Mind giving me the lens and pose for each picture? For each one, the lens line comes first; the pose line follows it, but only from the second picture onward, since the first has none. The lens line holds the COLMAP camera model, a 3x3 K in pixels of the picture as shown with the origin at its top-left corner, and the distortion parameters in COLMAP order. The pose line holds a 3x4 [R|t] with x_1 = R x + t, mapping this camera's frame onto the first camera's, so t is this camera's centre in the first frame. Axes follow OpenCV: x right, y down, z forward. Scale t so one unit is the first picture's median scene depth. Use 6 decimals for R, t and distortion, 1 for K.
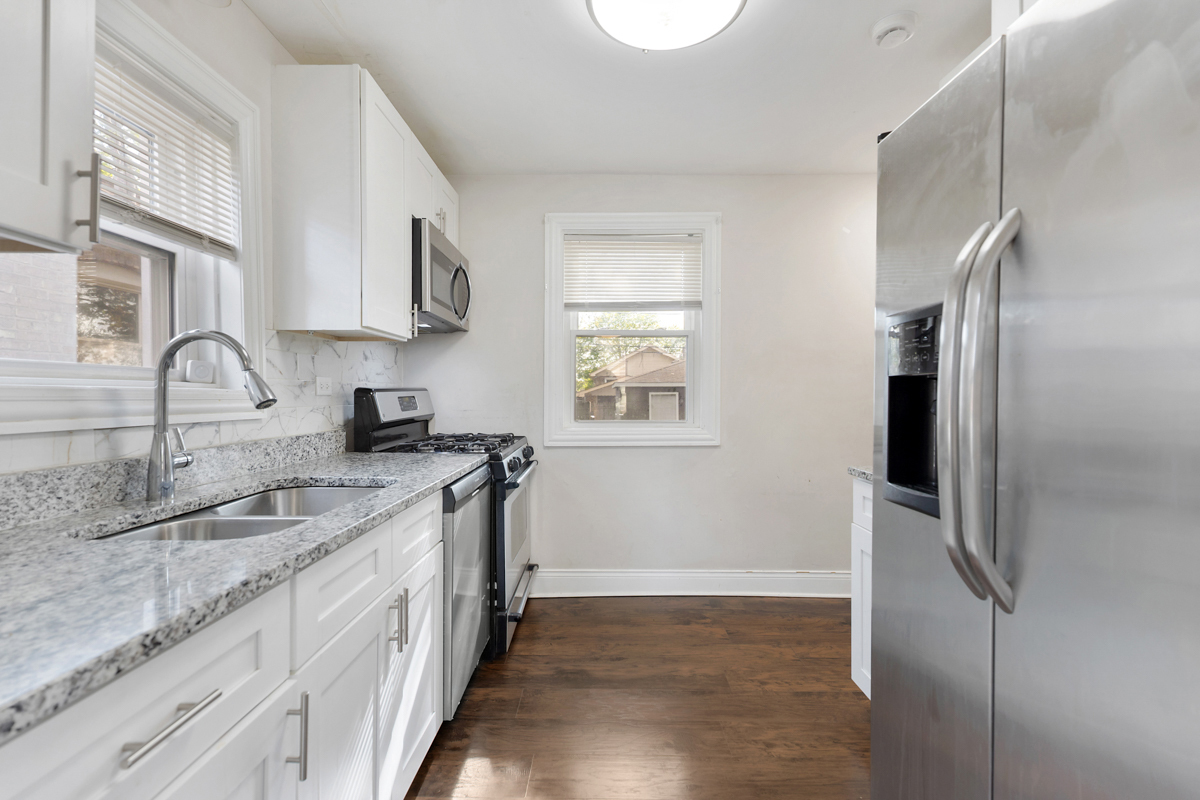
lens RADIAL K [[551.1, 0, 601.9], [0, 551.1, 401.7], [0, 0, 1]] dist [0.008075, -0.000602]
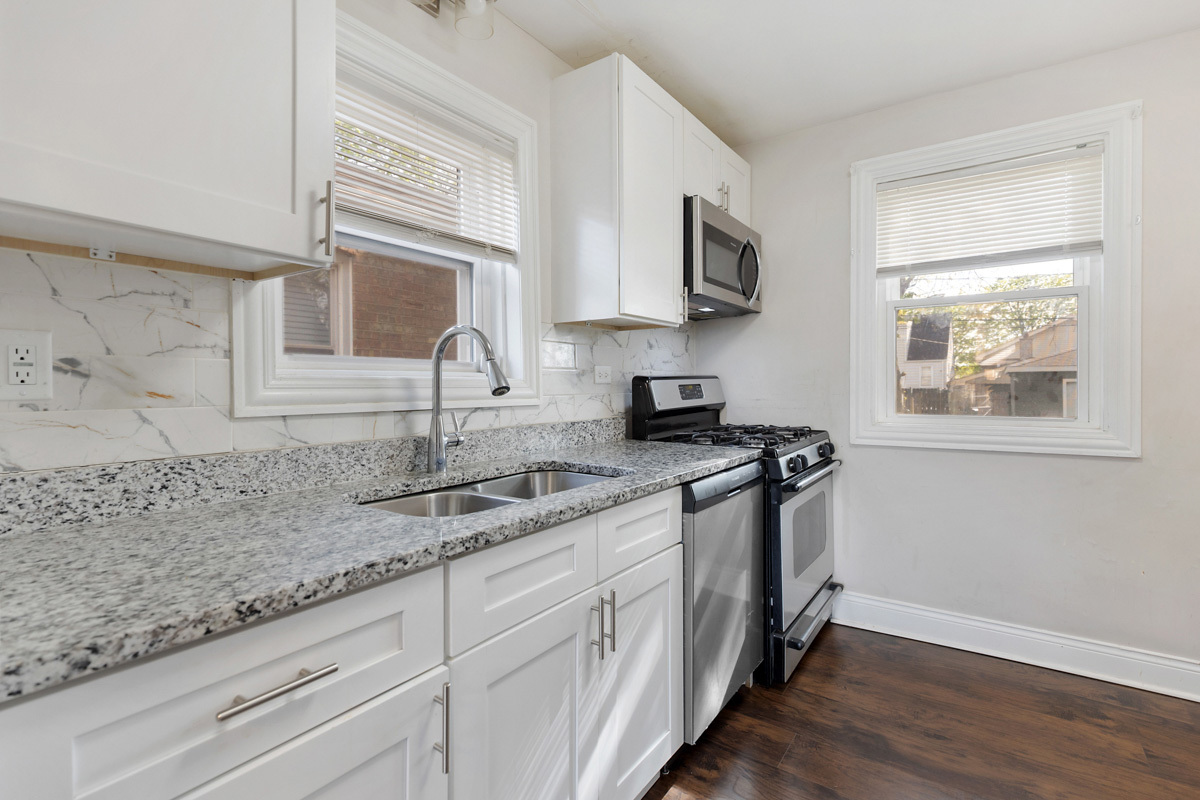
lens RADIAL K [[563.2, 0, 609.1], [0, 563.2, 387.6], [0, 0, 1]] dist [0.008966, -0.000989]
pose [[0.824874, -0.001821, -0.565314, 0.124753], [-0.001345, 0.999986, -0.005184, 0.001652], [0.565315, 0.005036, 0.824860, 0.153584]]
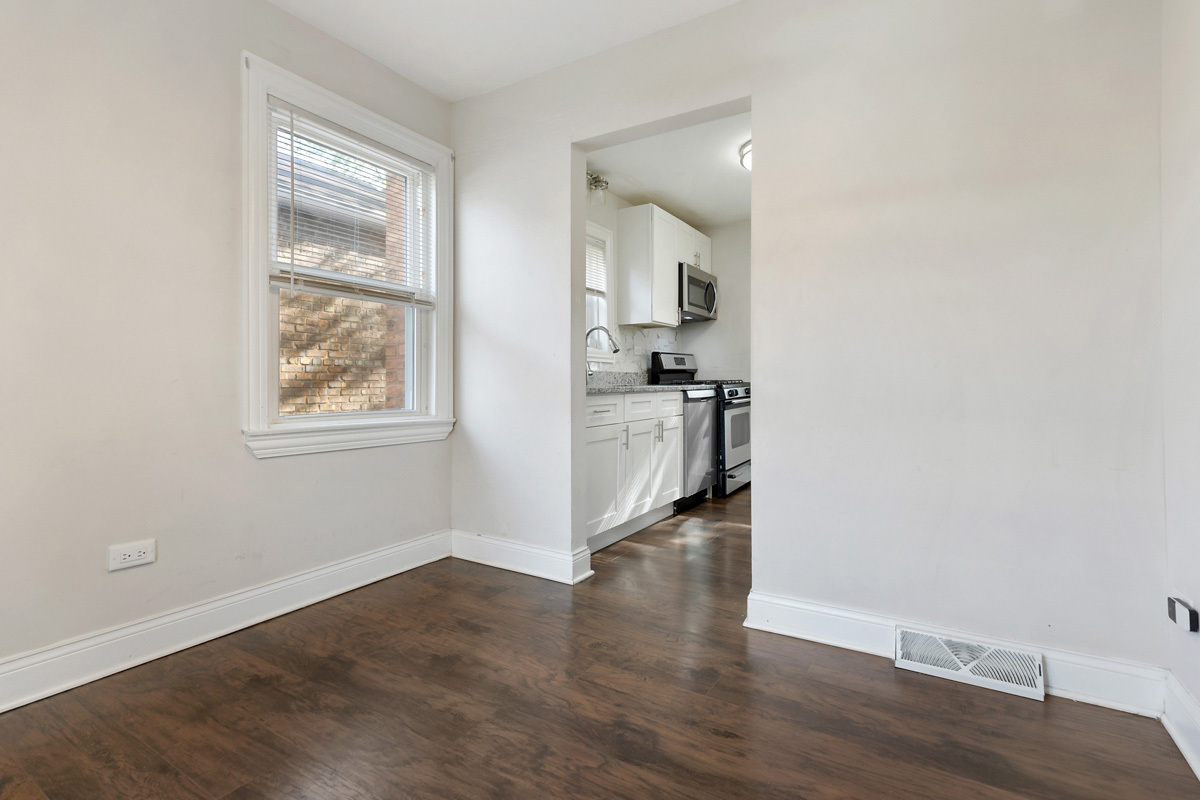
lens RADIAL K [[556.7, 0, 603.9], [0, 556.7, 381.3], [0, 0, 1]] dist [0.002294, -0.000286]
pose [[0.854160, -0.003458, -0.519999, 0.554826], [-0.003584, 0.999915, -0.012536, 0.132667], [0.519998, 0.012572, 0.854075, -0.992388]]
